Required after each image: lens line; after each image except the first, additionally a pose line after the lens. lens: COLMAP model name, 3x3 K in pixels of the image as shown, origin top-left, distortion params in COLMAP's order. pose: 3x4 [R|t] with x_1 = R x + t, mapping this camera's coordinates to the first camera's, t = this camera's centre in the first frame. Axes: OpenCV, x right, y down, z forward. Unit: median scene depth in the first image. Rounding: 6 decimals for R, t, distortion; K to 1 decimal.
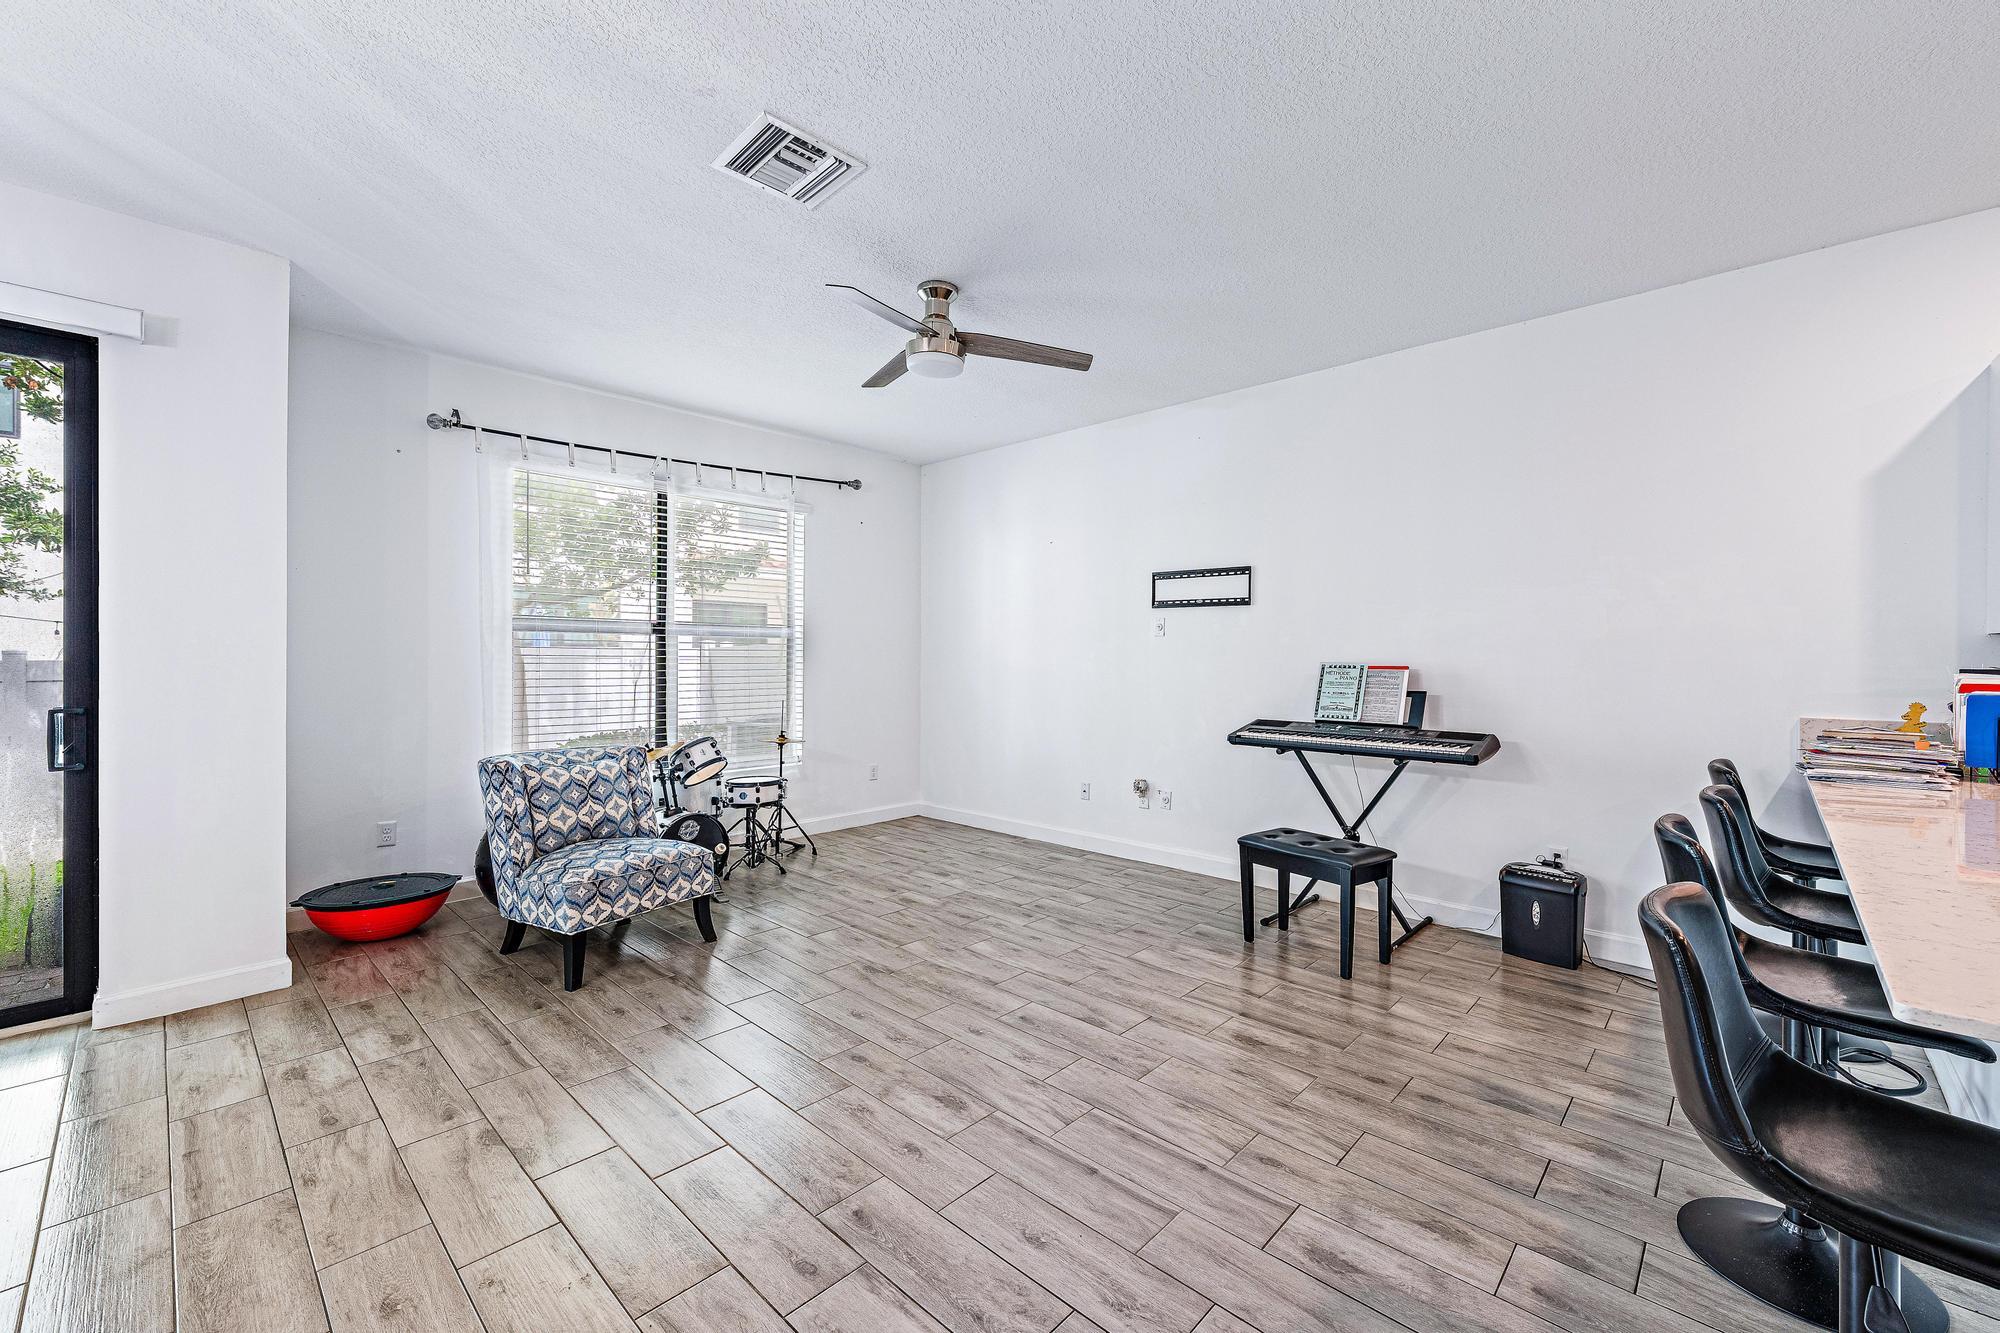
lens RADIAL K [[804.8, 0, 1005.3], [0, 804.8, 663.3], [0, 0, 1]] dist [-0.001078, -0.000083]
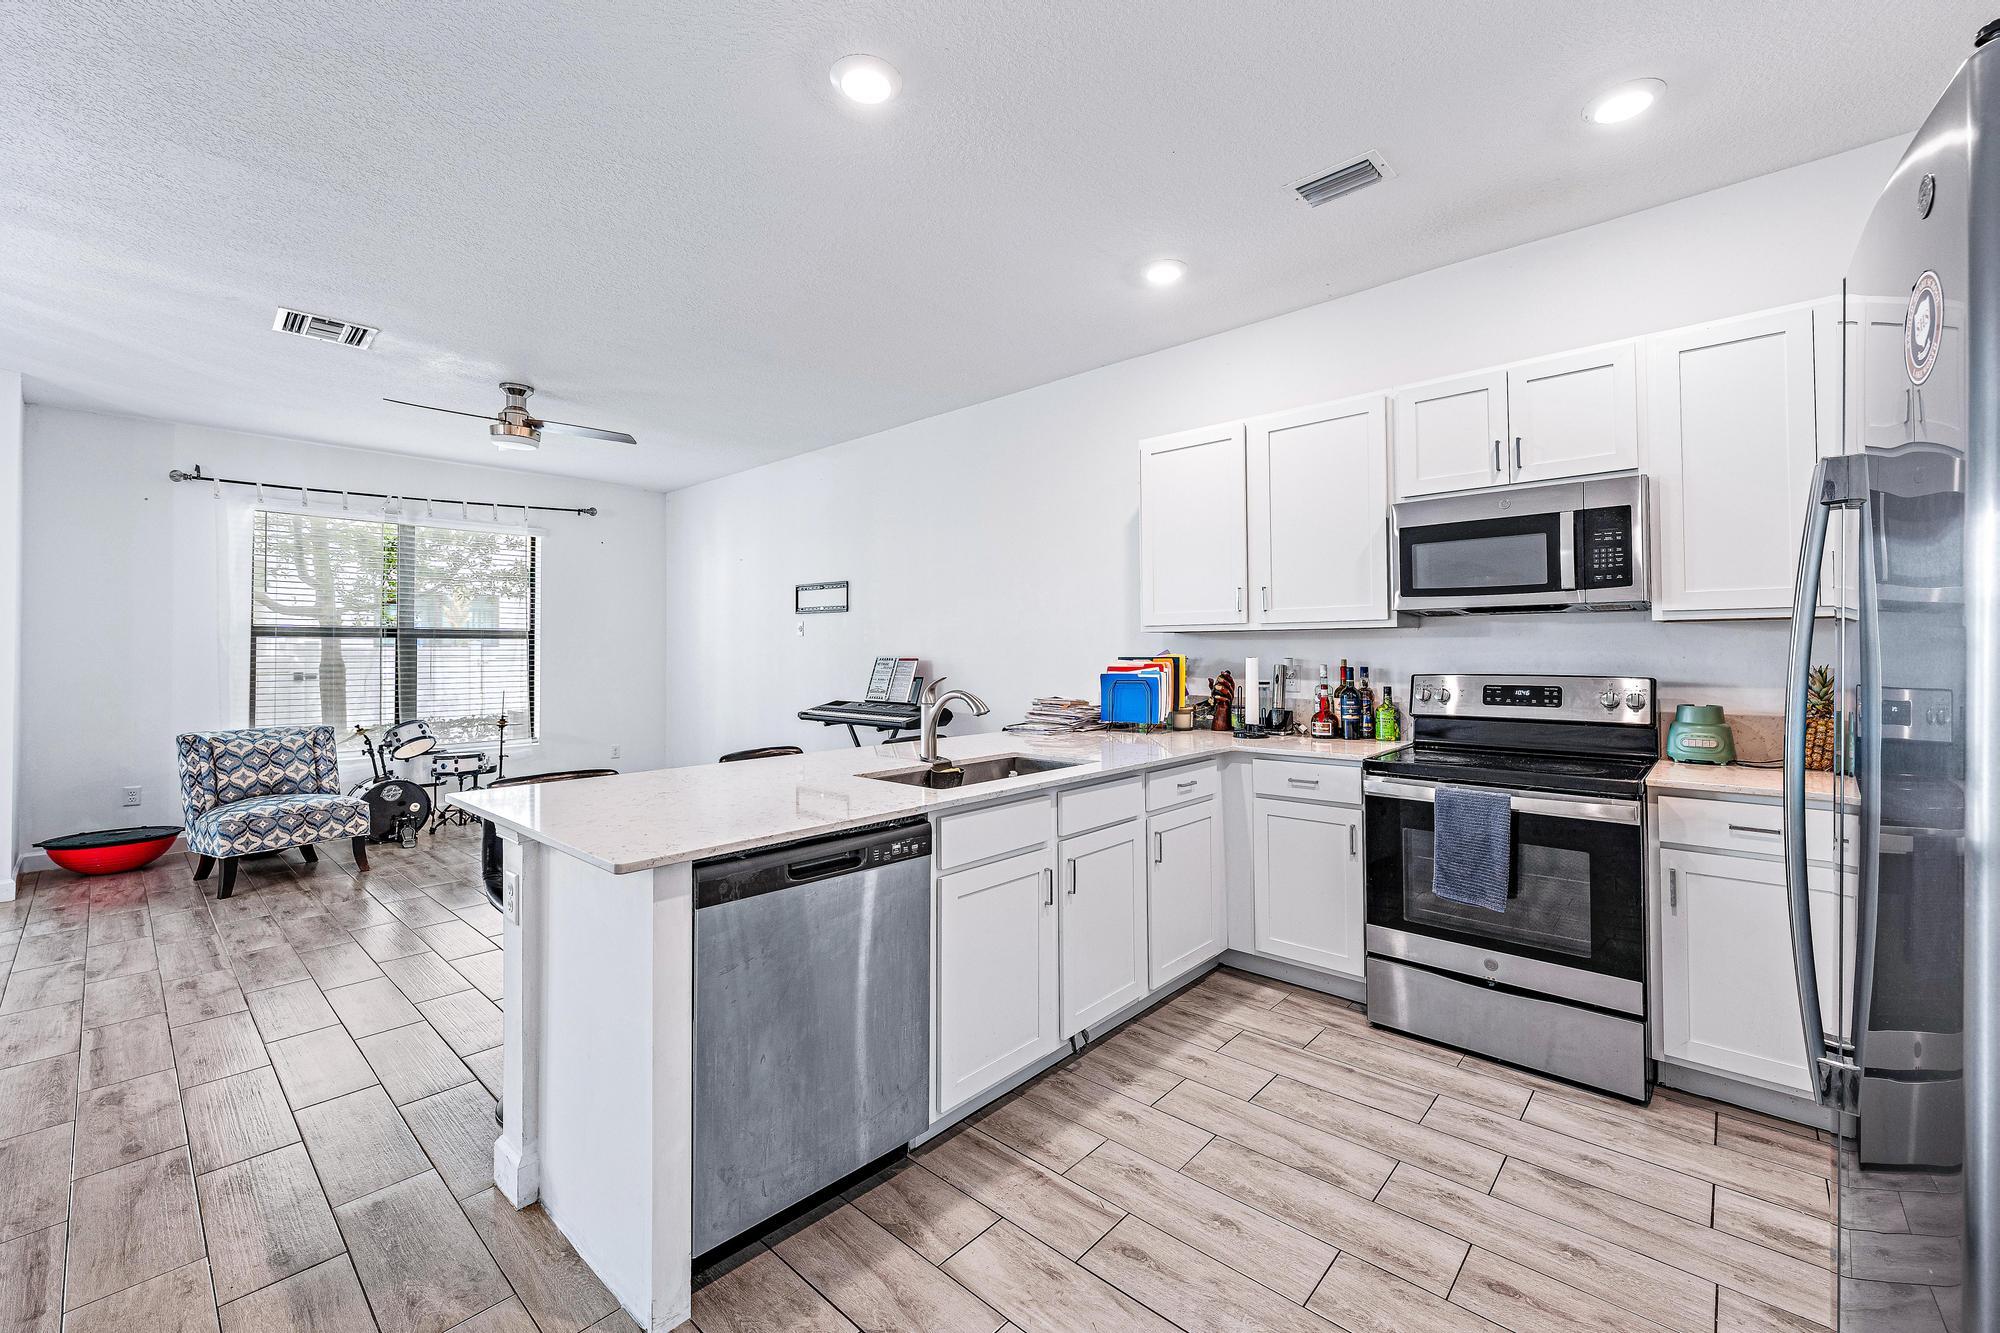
lens RADIAL K [[813.1, 0, 1003.1], [0, 813.1, 639.7], [0, 0, 1]] dist [0.002003, -0.000030]
pose [[0.999766, -0.008514, 0.019899, 0.707493], [0.008983, 0.999681, -0.023612, 0.006676], [-0.019691, 0.023786, 0.999523, -0.394514]]
